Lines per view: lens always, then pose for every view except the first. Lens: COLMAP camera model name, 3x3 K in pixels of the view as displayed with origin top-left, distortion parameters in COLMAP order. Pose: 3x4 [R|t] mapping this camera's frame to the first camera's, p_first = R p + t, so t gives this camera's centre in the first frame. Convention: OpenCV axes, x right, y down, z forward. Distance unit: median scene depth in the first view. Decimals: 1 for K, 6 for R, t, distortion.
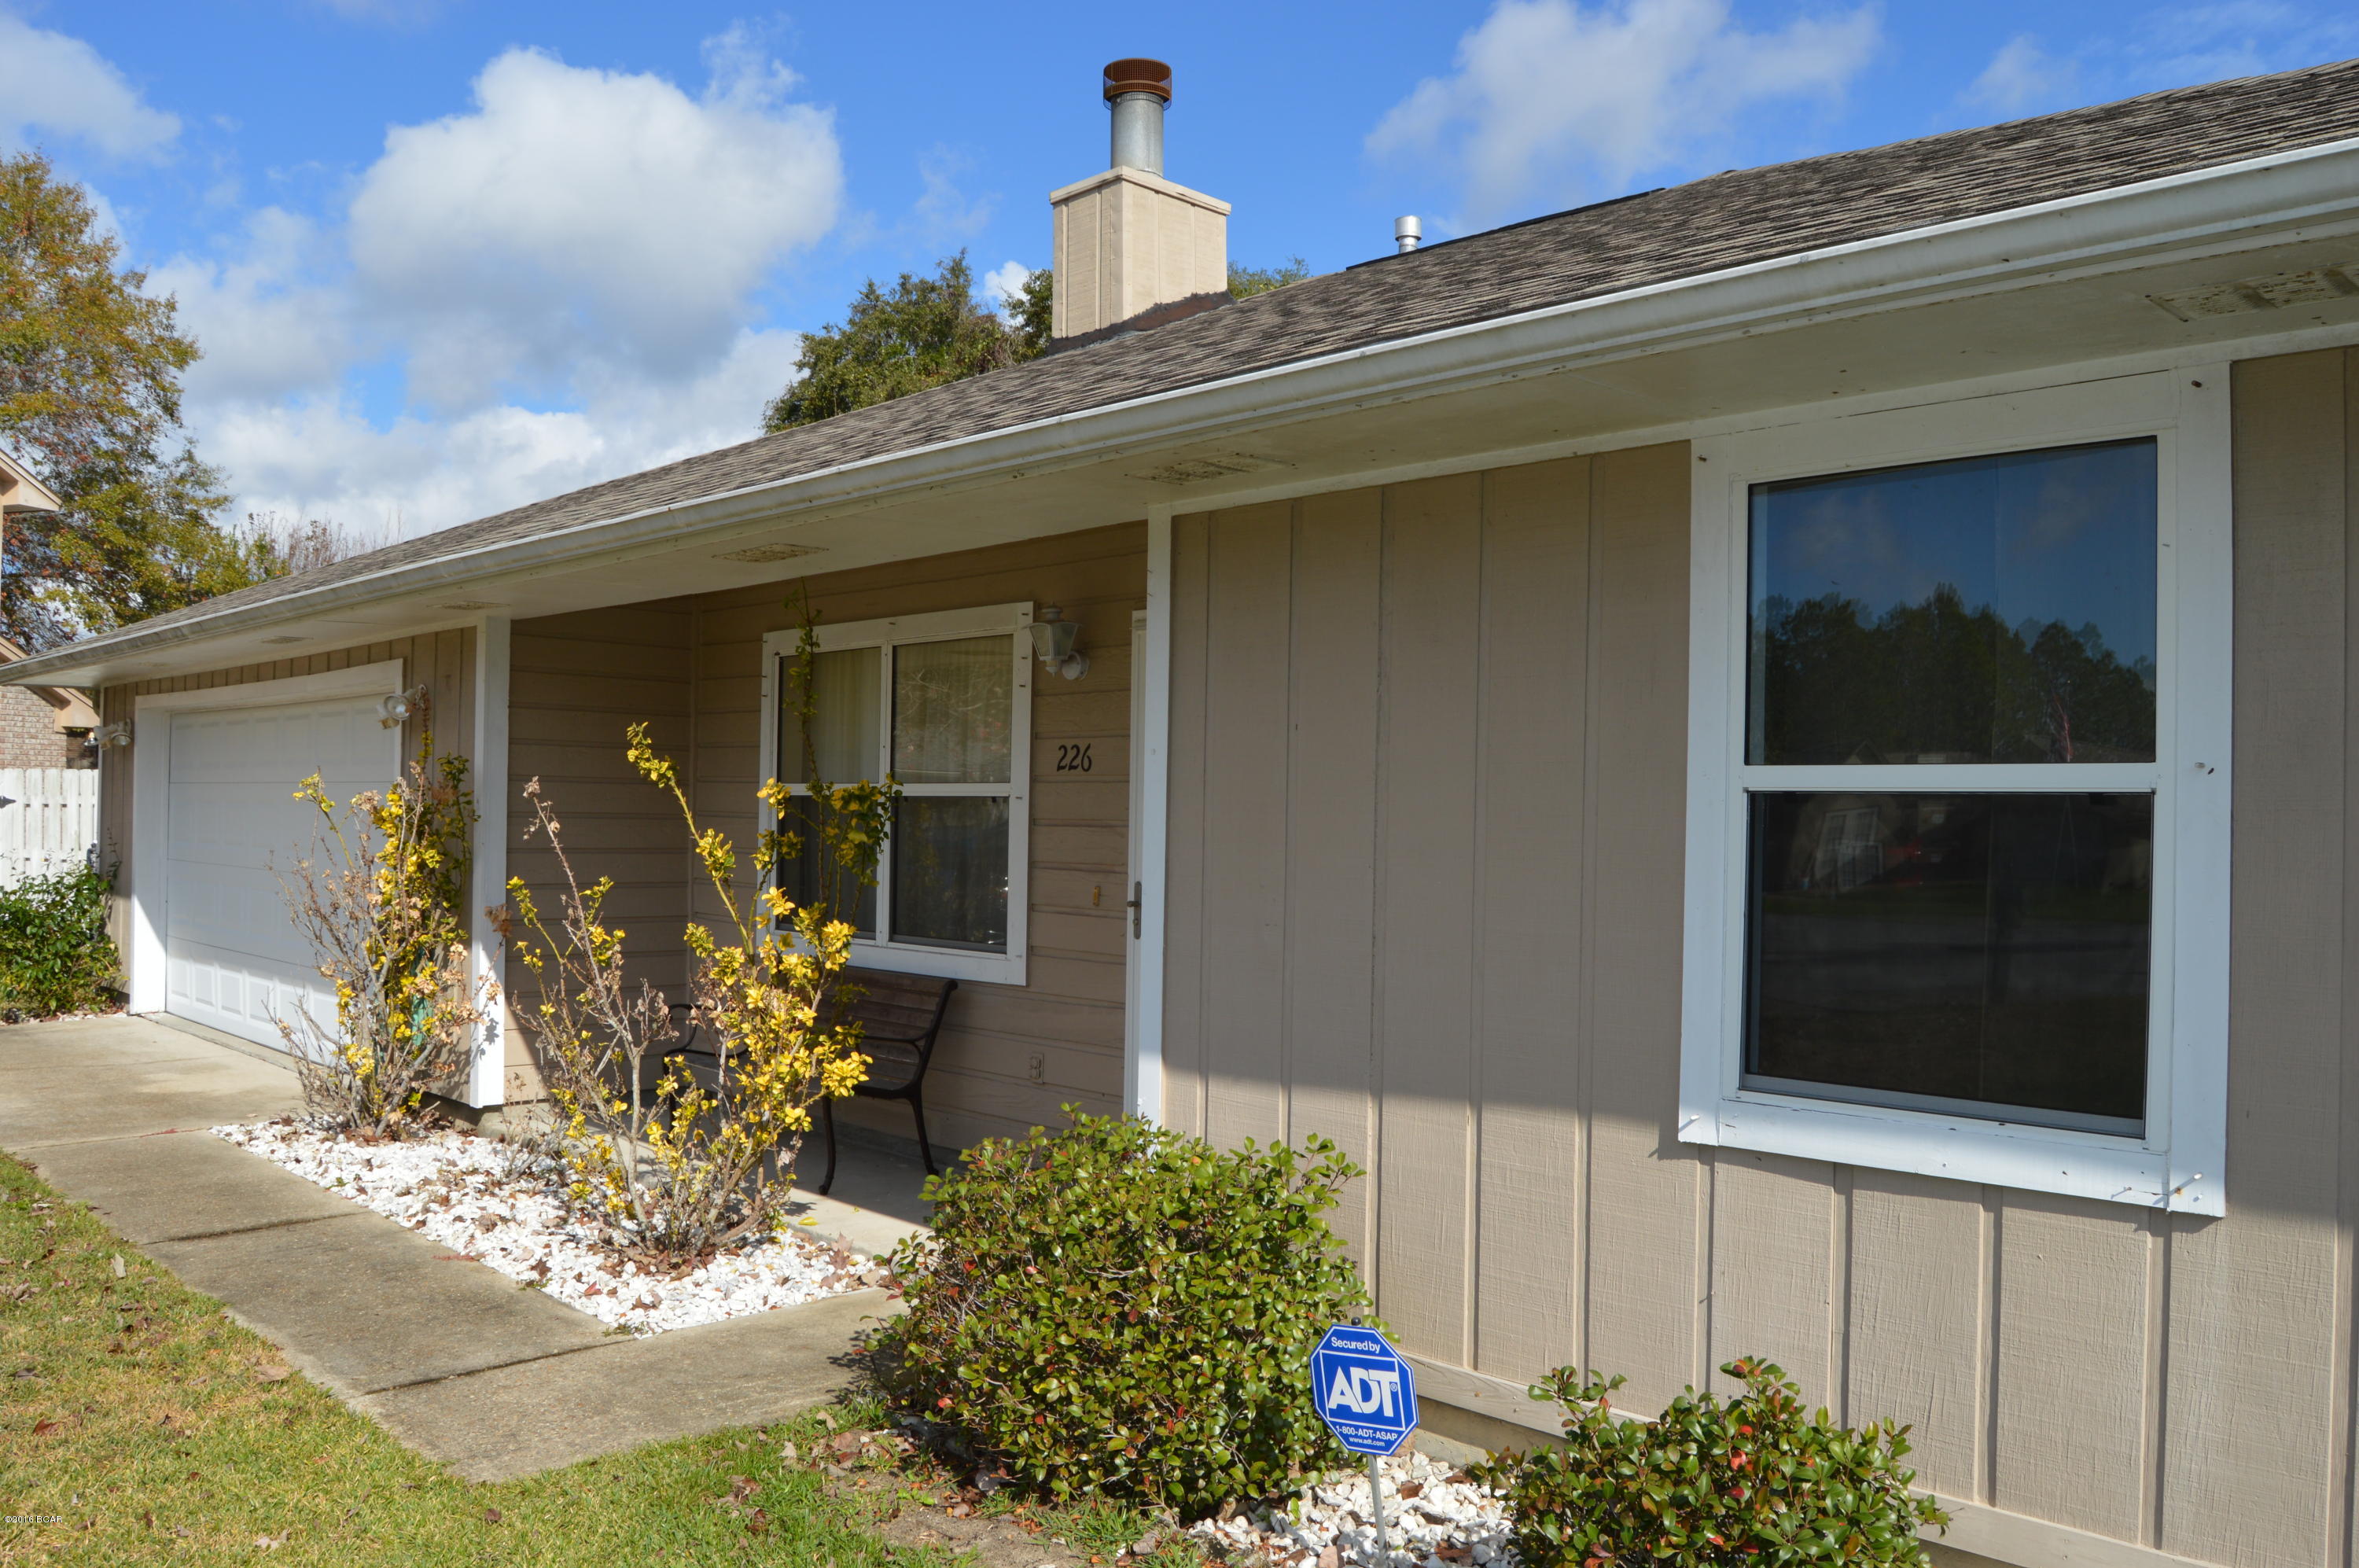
lens RADIAL K [[1888.3, 0, 1102.3], [0, 1888.3, 781.1], [0, 0, 1]] dist [-0.095493, 0.107812]
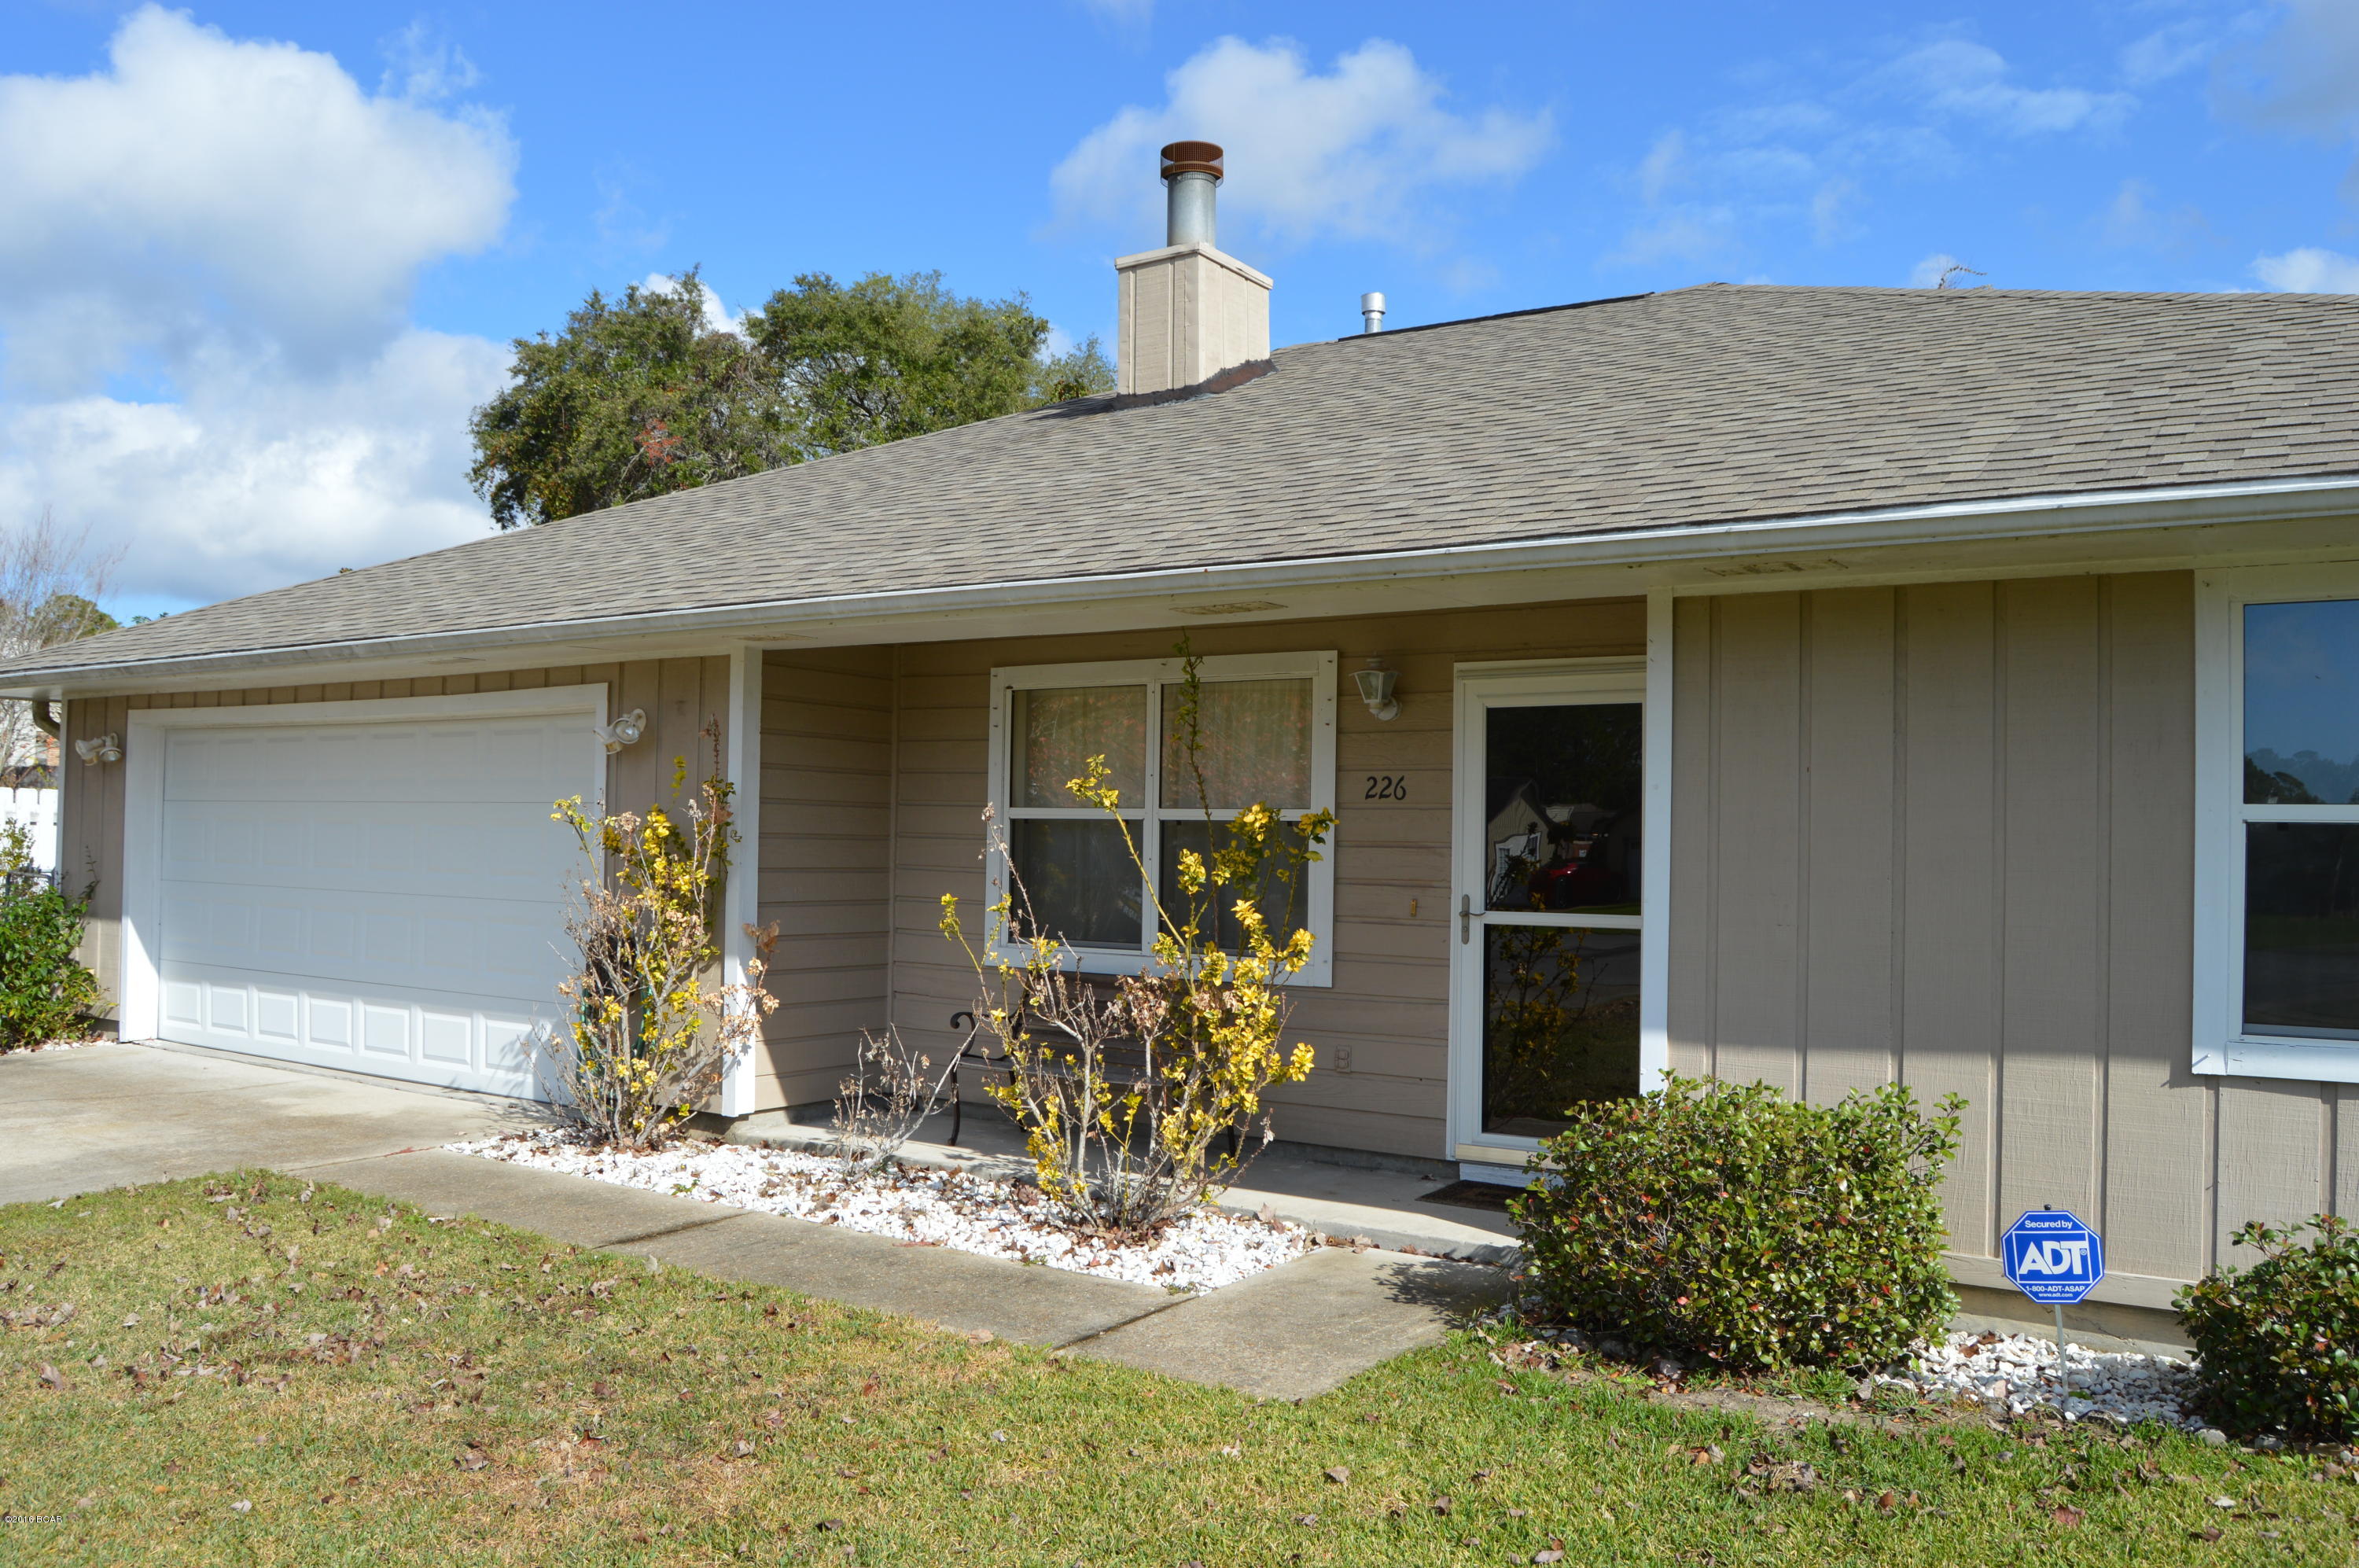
lens RADIAL K [[1874.2, 0, 1182.2], [0, 1874.2, 774.9], [0, 0, 1]] dist [-0.094009, 0.036420]
pose [[0.975805, 0.008666, 0.218471, -0.336966], [-0.005526, 0.999873, -0.014977, -0.002100], [-0.218573, 0.013408, 0.975728, -0.075556]]
